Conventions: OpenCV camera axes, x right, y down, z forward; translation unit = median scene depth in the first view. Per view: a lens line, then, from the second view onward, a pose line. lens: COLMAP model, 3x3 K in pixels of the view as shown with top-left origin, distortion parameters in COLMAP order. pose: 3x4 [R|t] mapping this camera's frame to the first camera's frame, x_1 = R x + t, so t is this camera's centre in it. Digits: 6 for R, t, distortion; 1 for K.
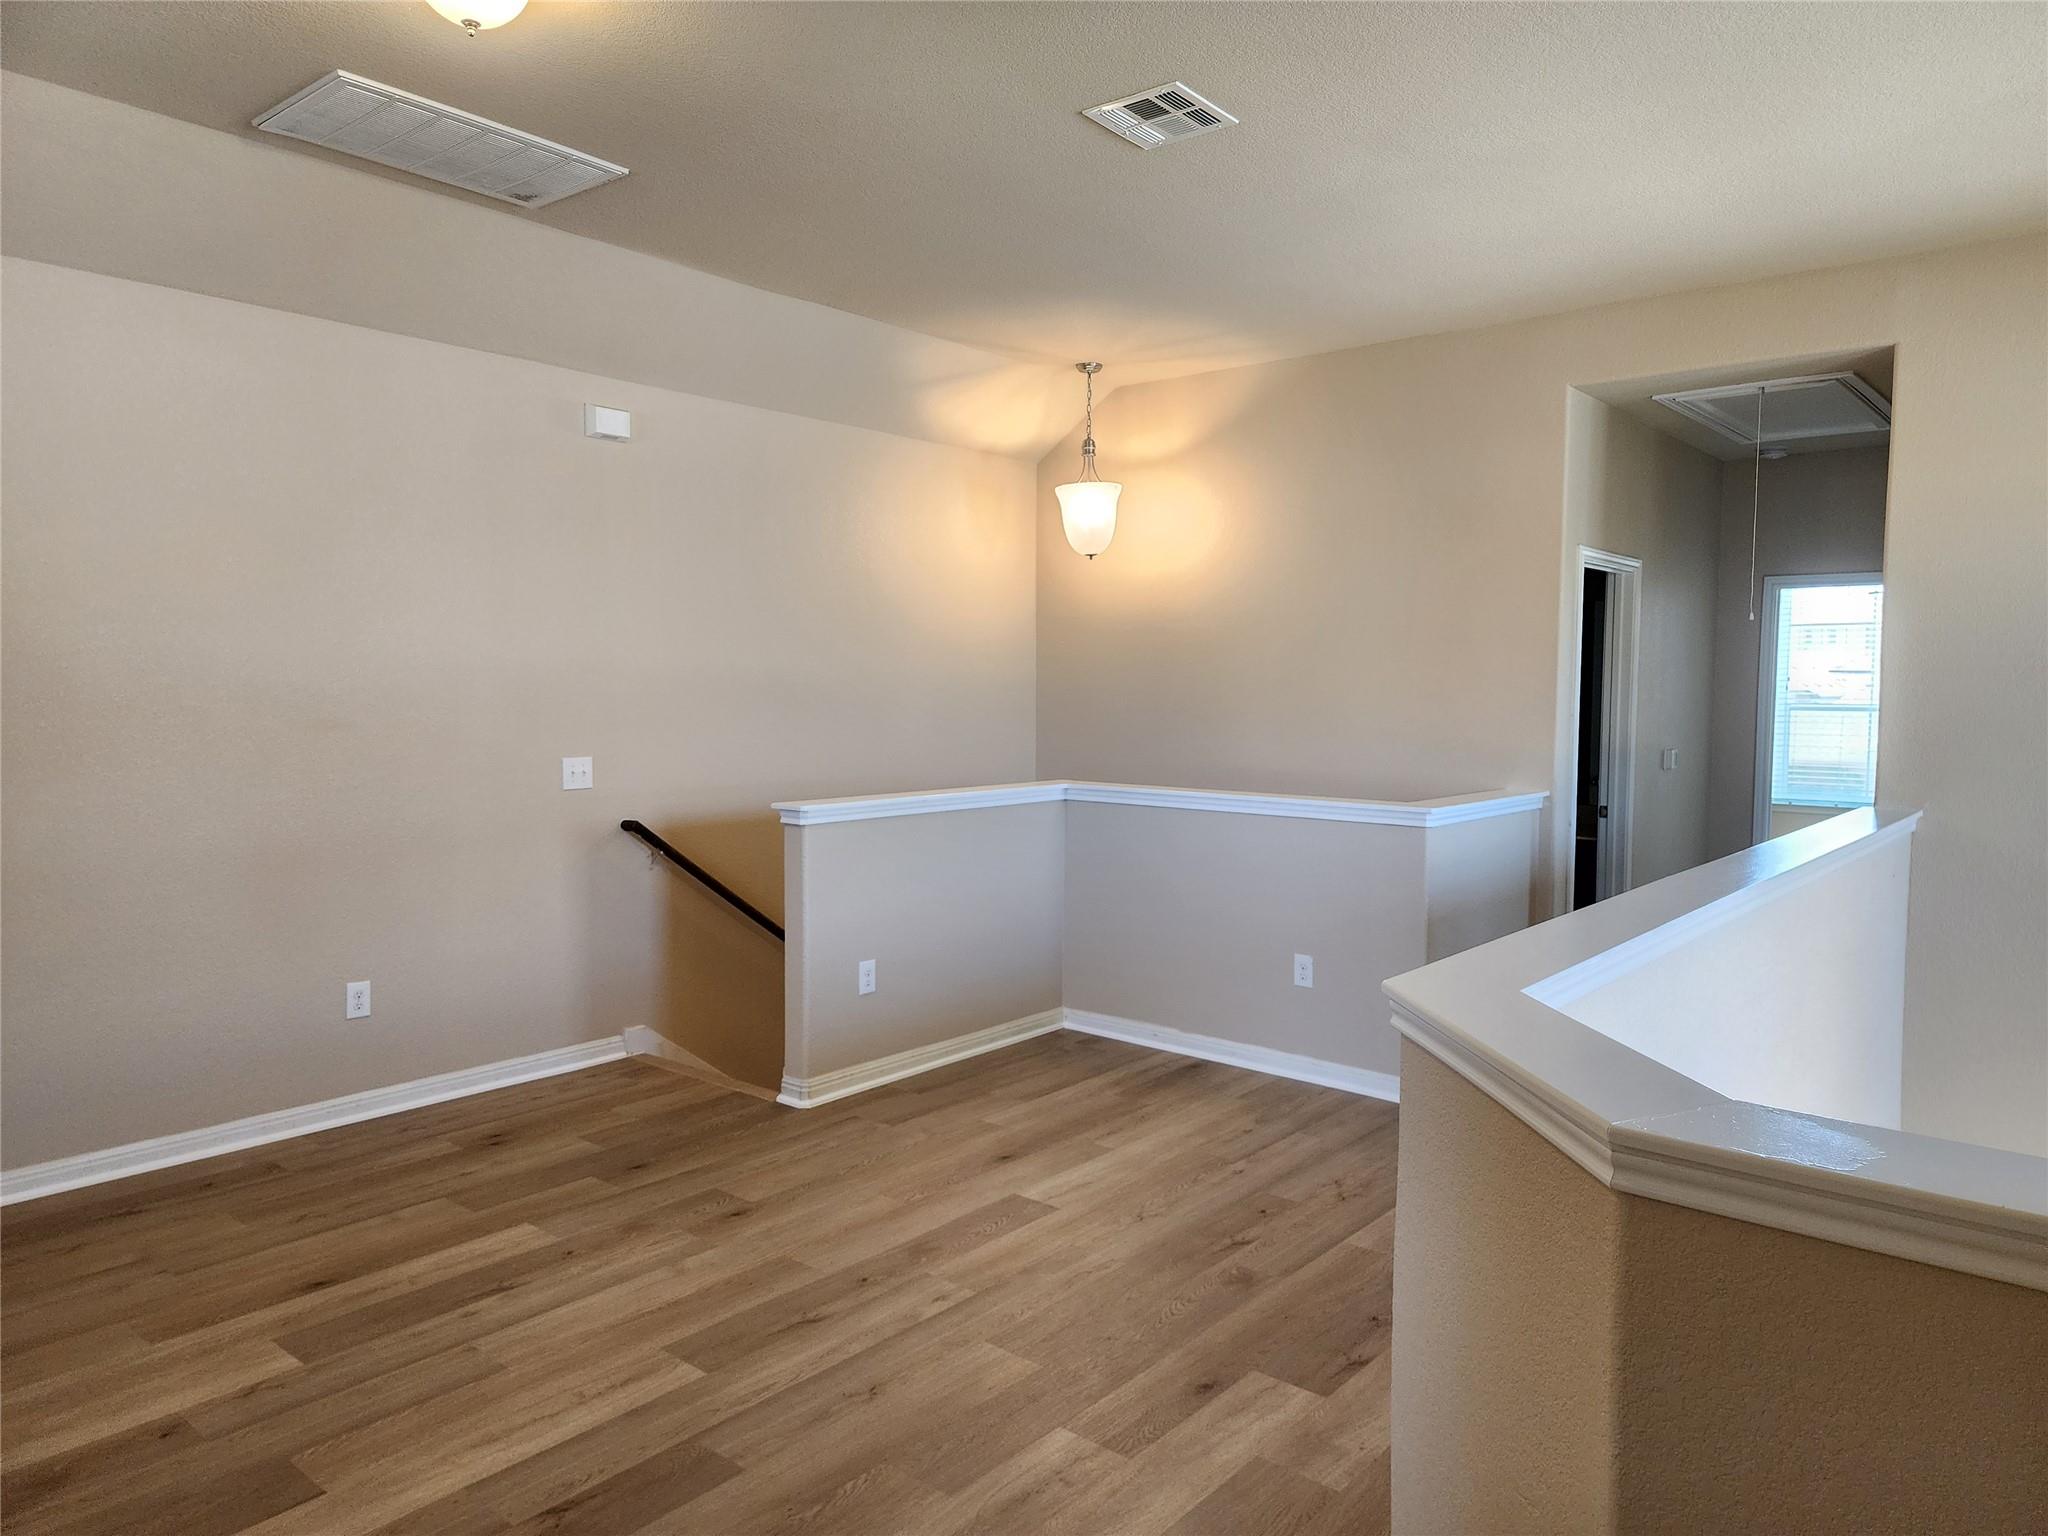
lens RADIAL K [[1377.4, 0, 1037.9], [0, 1377.4, 766.1], [0, 0, 1]] dist [0.085741, -0.059801]
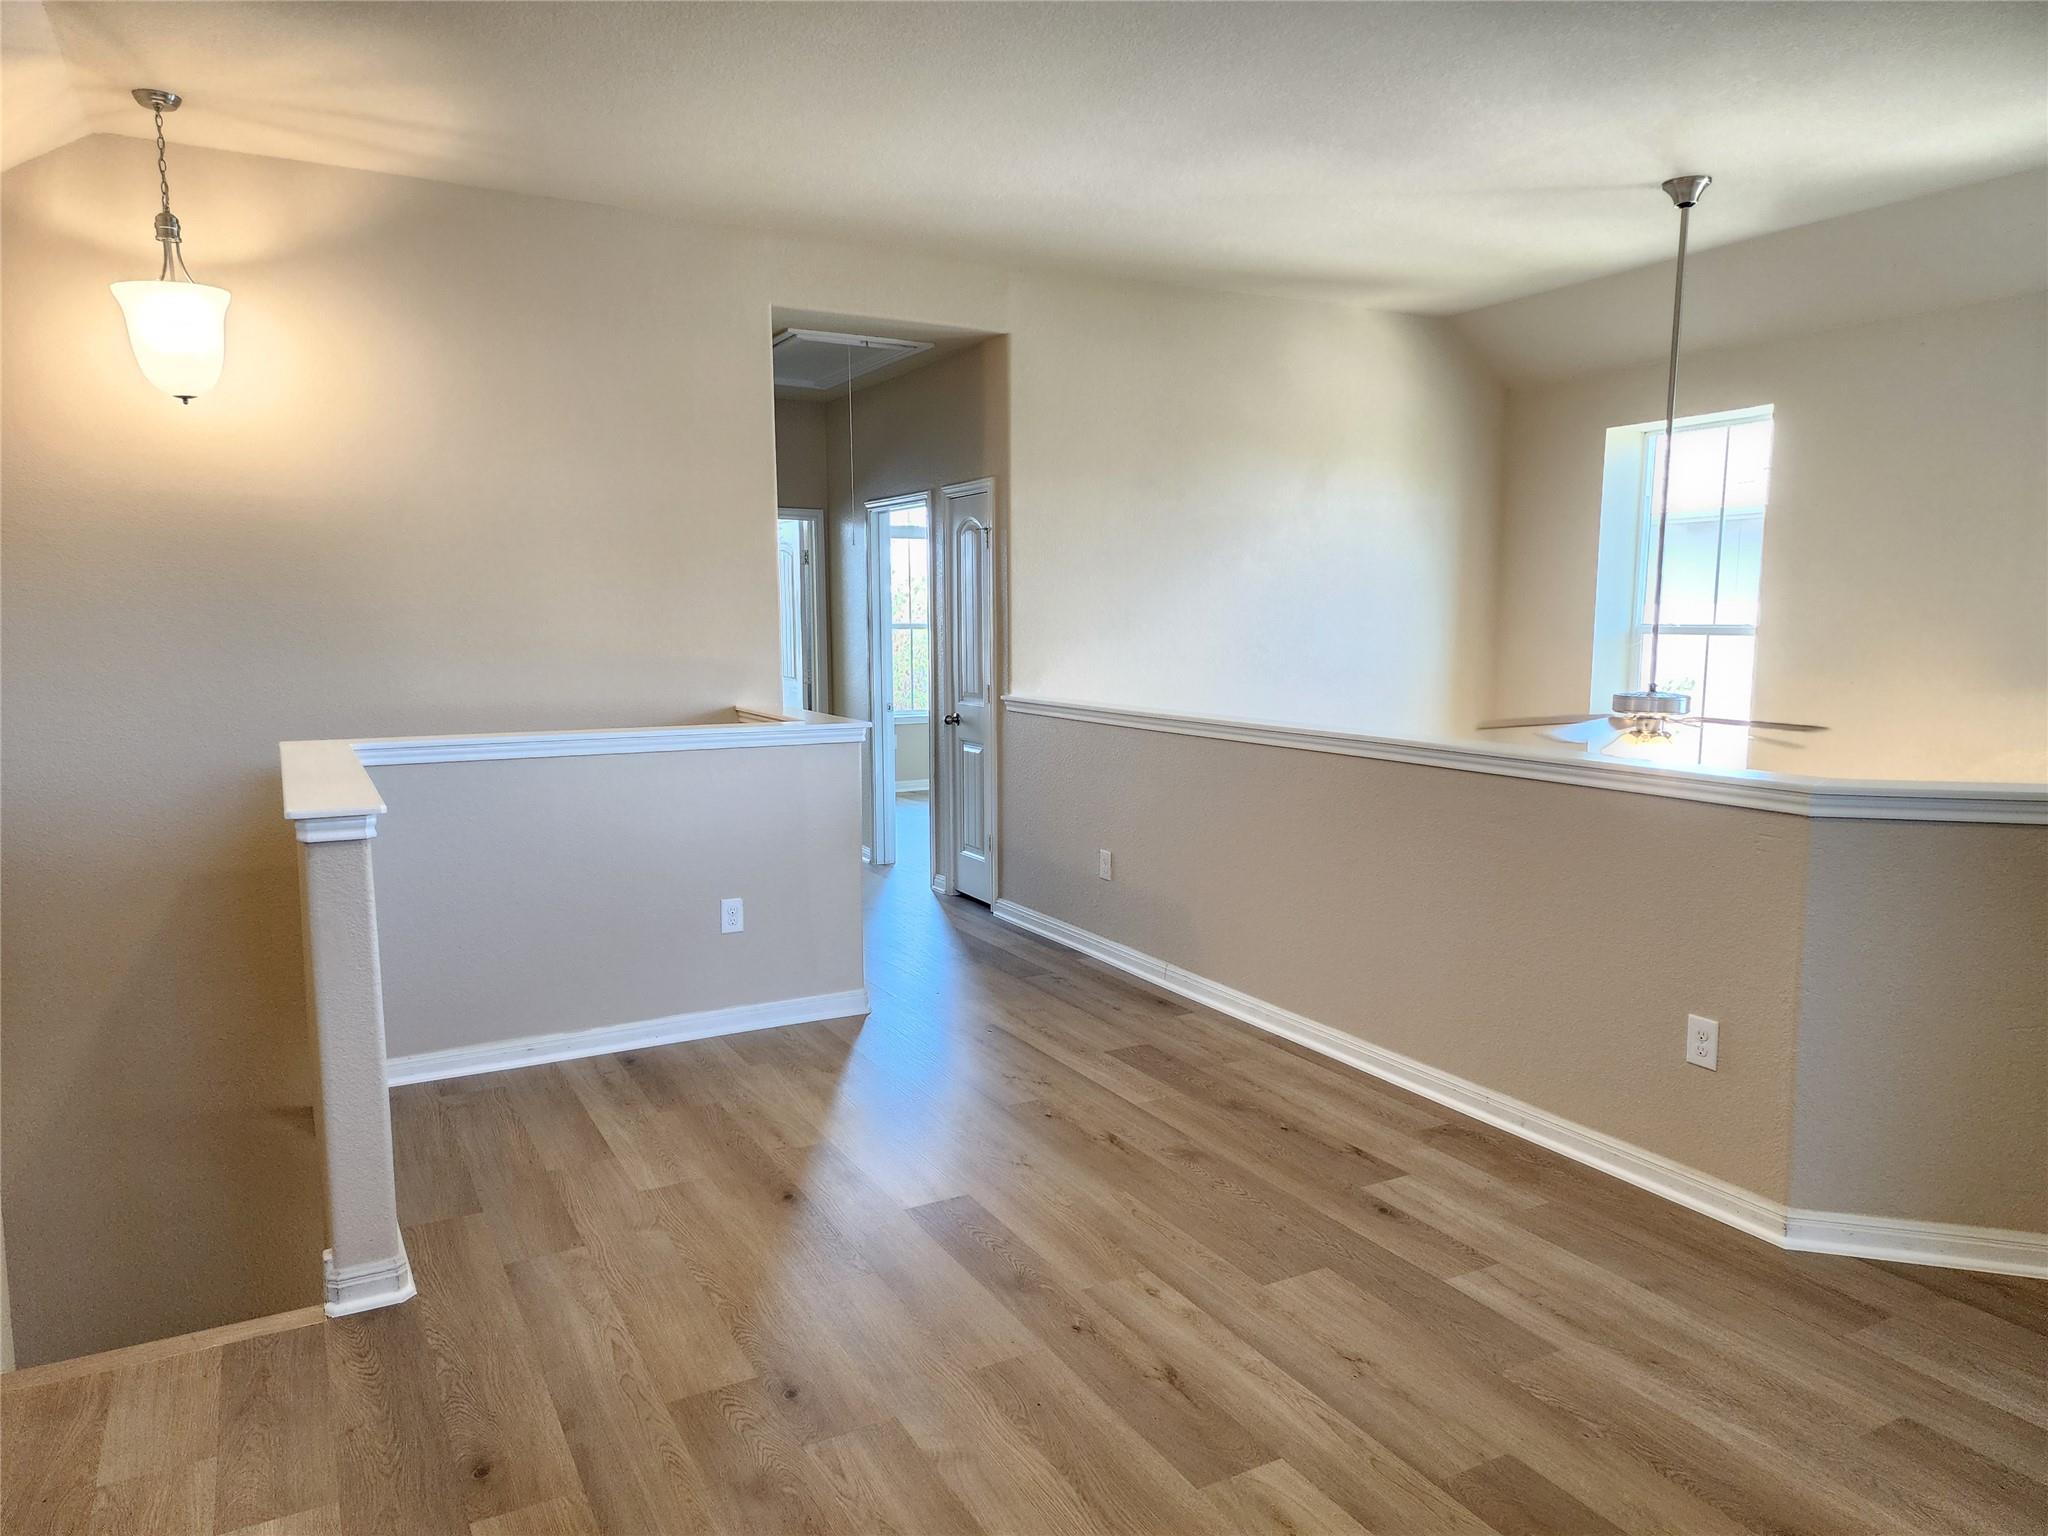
lens RADIAL K [[1377.4, 0, 1037.9], [0, 1377.4, 766.1], [0, 0, 1]] dist [0.085741, -0.059801]
pose [[0.363525, -0.110532, 0.925004, -0.813309], [0.064636, 0.993536, 0.093320, -0.028687], [-0.929340, 0.025864, 0.368319, 0.693427]]
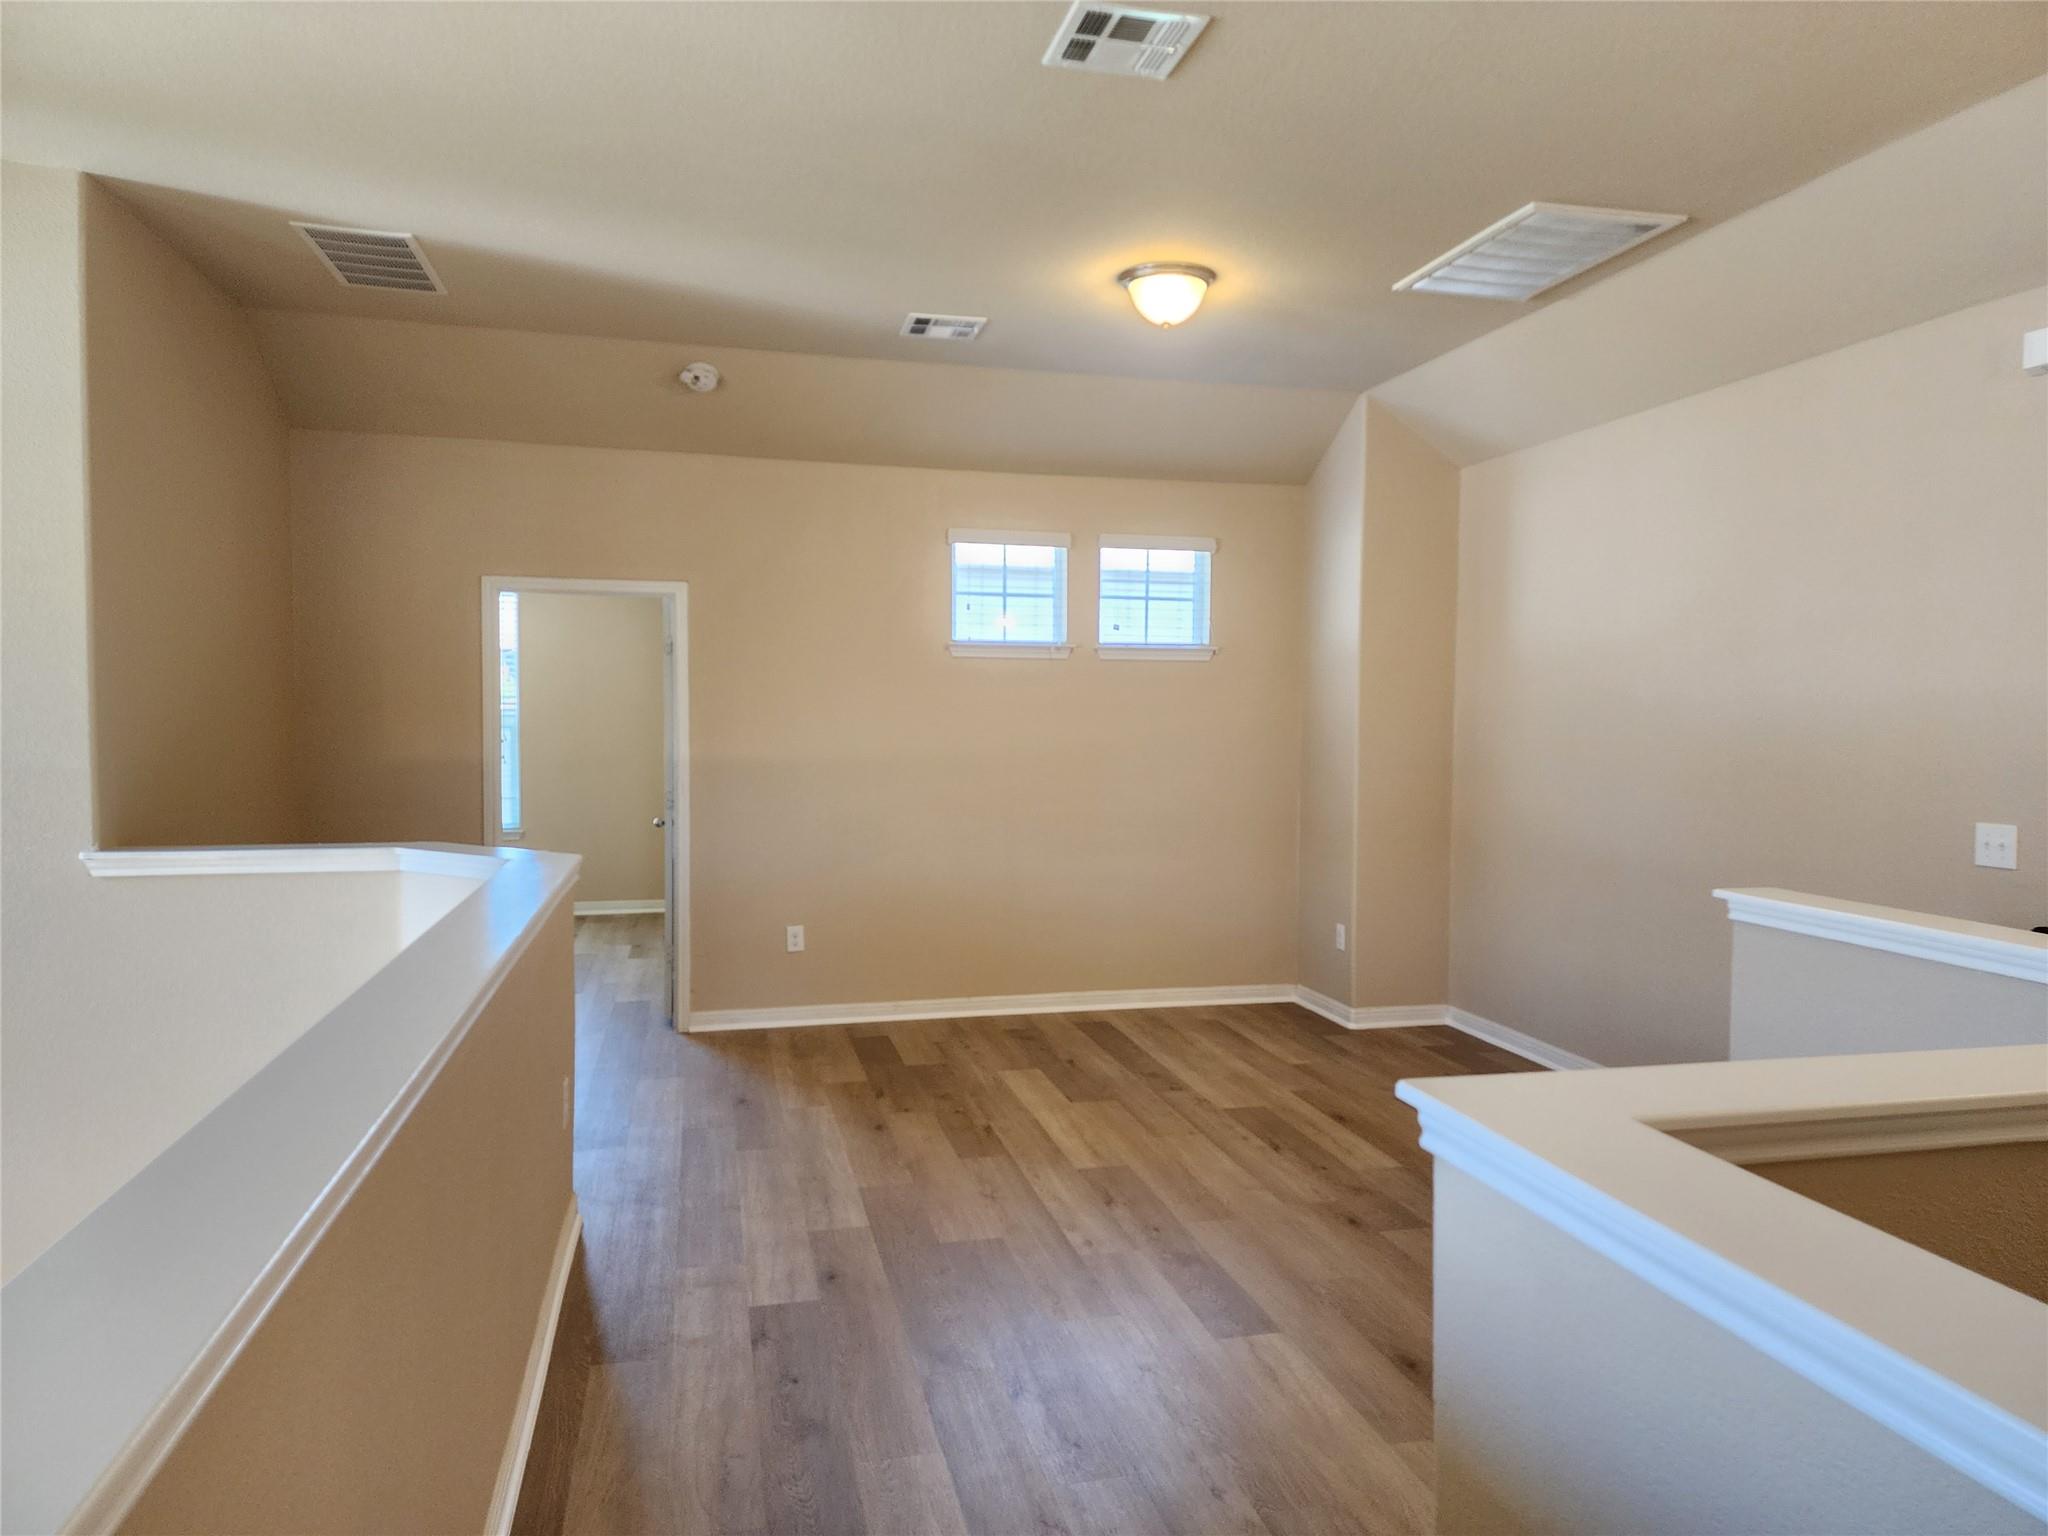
lens RADIAL K [[1377.4, 0, 1037.9], [0, 1377.4, 766.1], [0, 0, 1]] dist [0.085741, -0.059801]
pose [[-0.592561, 0.015810, -0.805371, 0.813031], [-0.068922, 0.995146, 0.070245, -0.078029], [0.802572, 0.097132, -0.588595, 1.503363]]
